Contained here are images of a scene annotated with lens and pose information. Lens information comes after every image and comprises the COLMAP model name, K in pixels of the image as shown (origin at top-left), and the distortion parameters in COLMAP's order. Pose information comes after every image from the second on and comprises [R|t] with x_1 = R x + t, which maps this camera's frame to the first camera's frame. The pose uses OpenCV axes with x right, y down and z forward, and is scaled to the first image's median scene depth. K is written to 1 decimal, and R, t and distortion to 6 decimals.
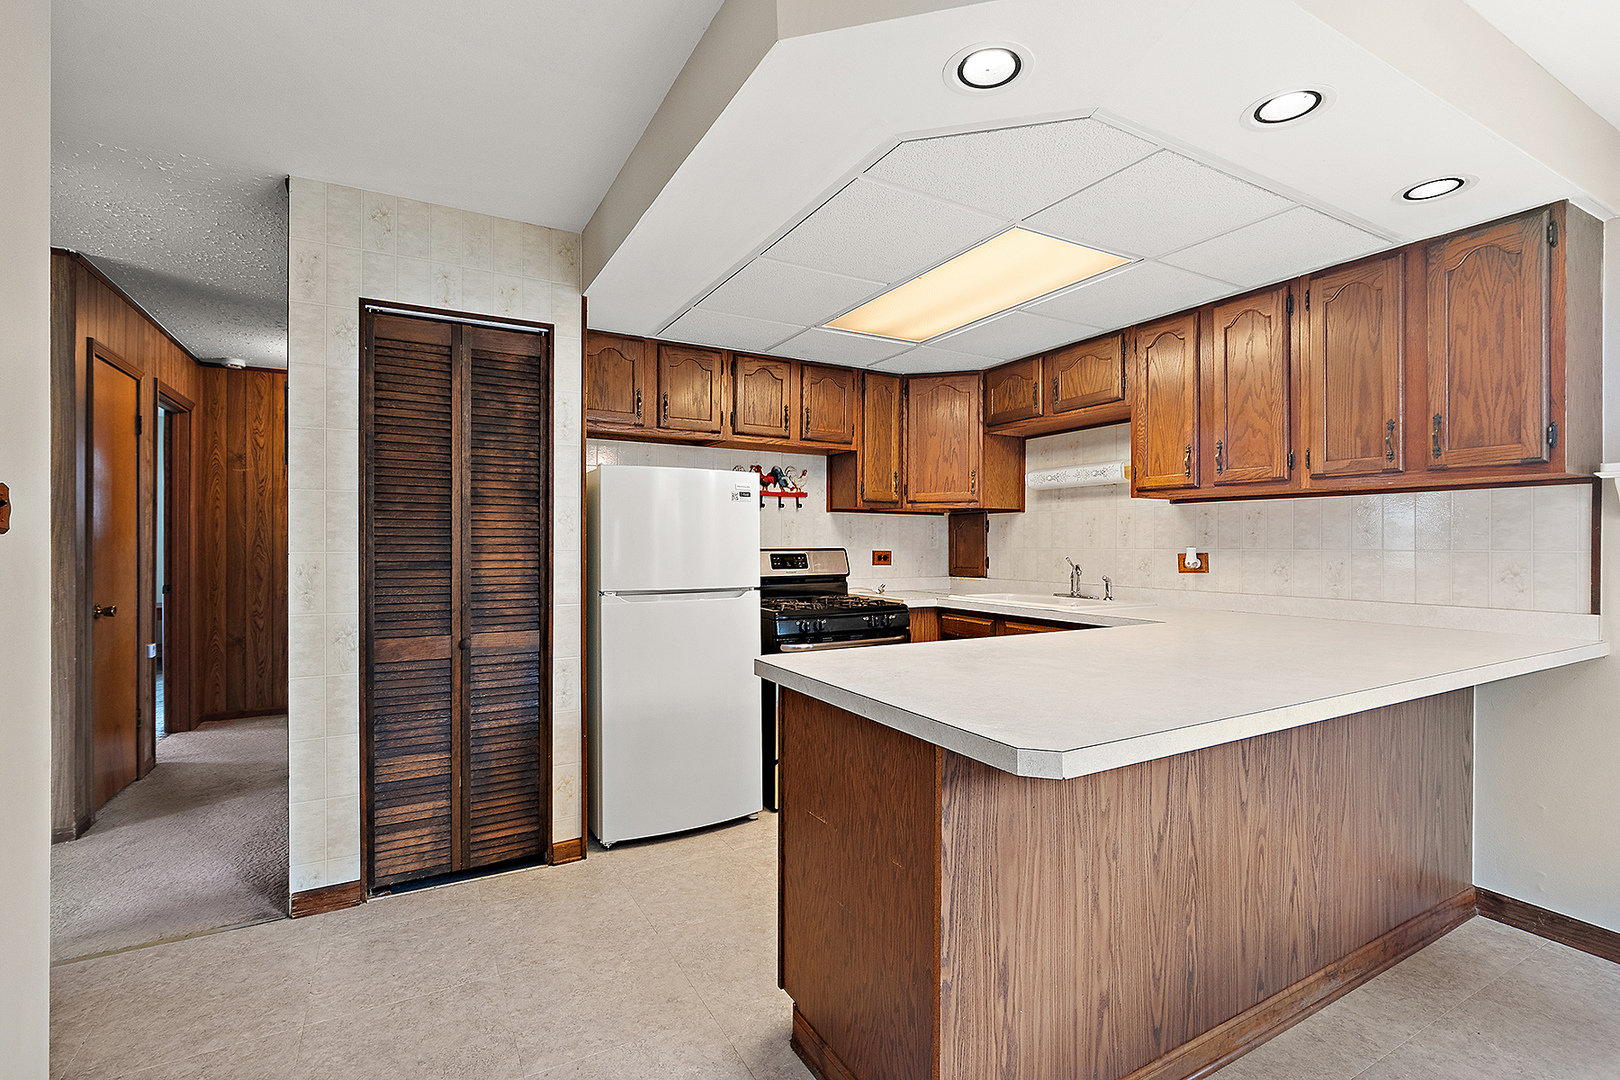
lens RADIAL K [[729.7, 0, 803.9], [0, 729.7, 540.5], [0, 0, 1]] dist [-0.000157, -0.001340]
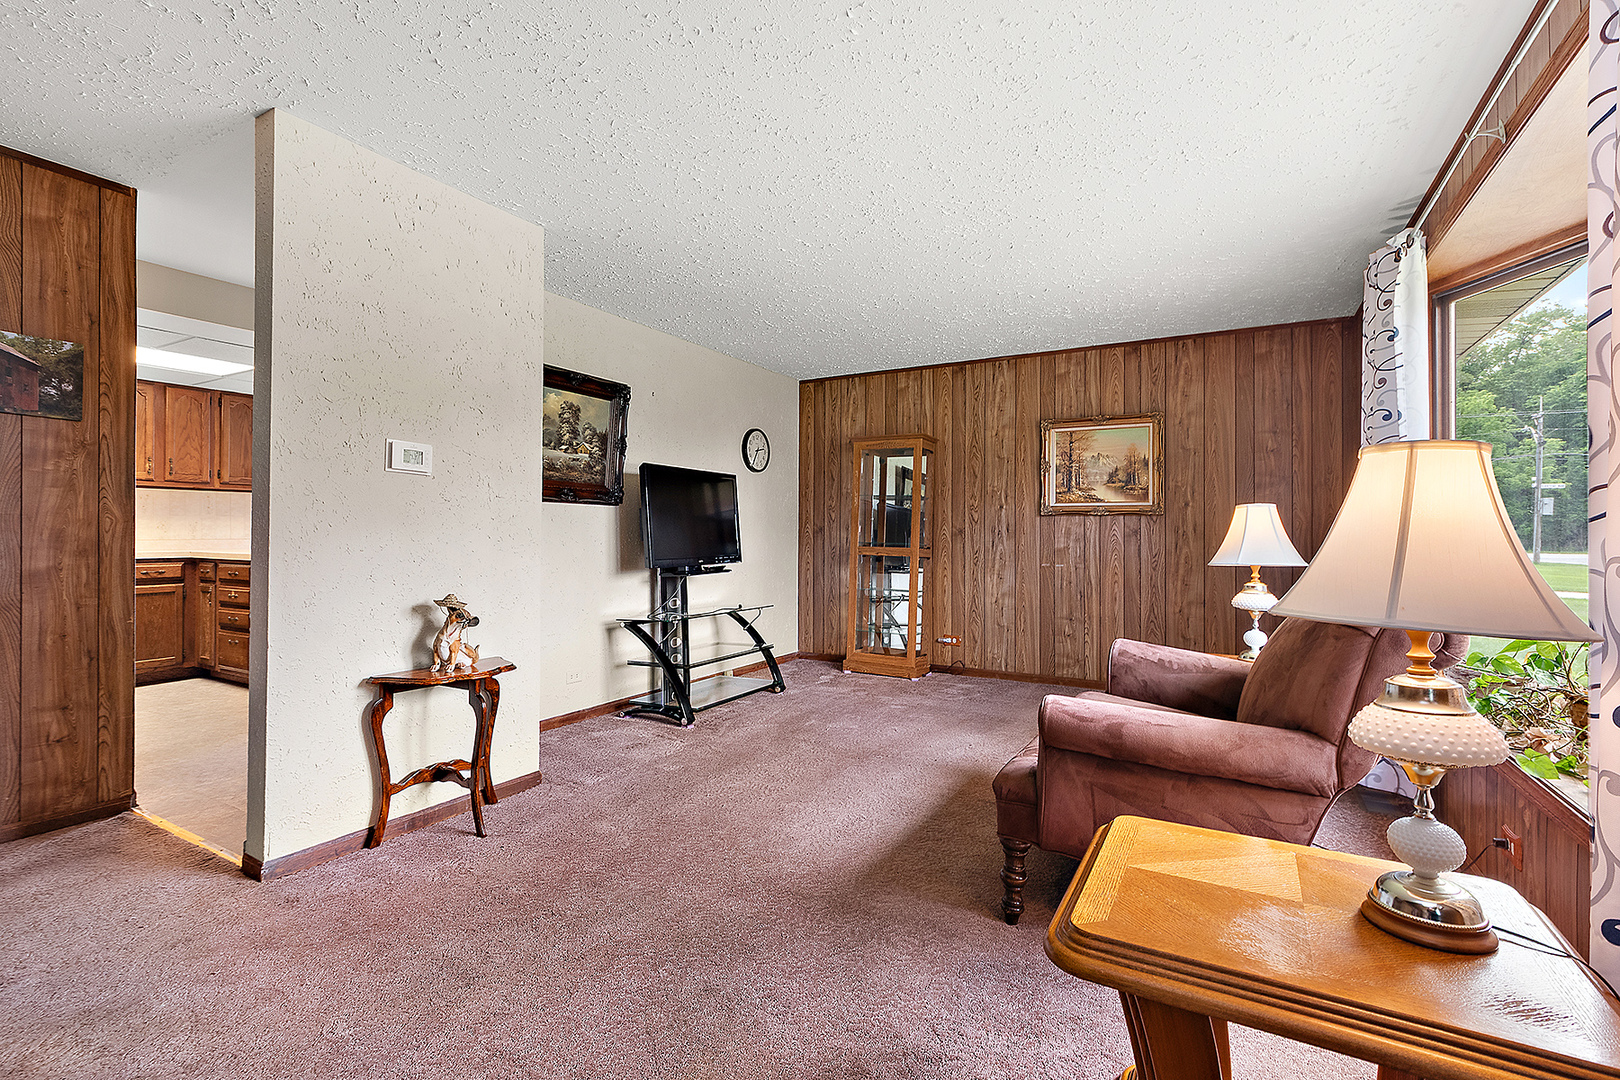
lens RADIAL K [[729.7, 0, 796.9], [0, 729.7, 532.8], [0, 0, 1]] dist [-0.000157, -0.001340]
pose [[-0.506019, -0.006405, 0.862499, -1.904047], [-0.009660, 0.999952, 0.001758, 0.039299], [-0.862468, -0.007442, -0.506056, 0.554741]]
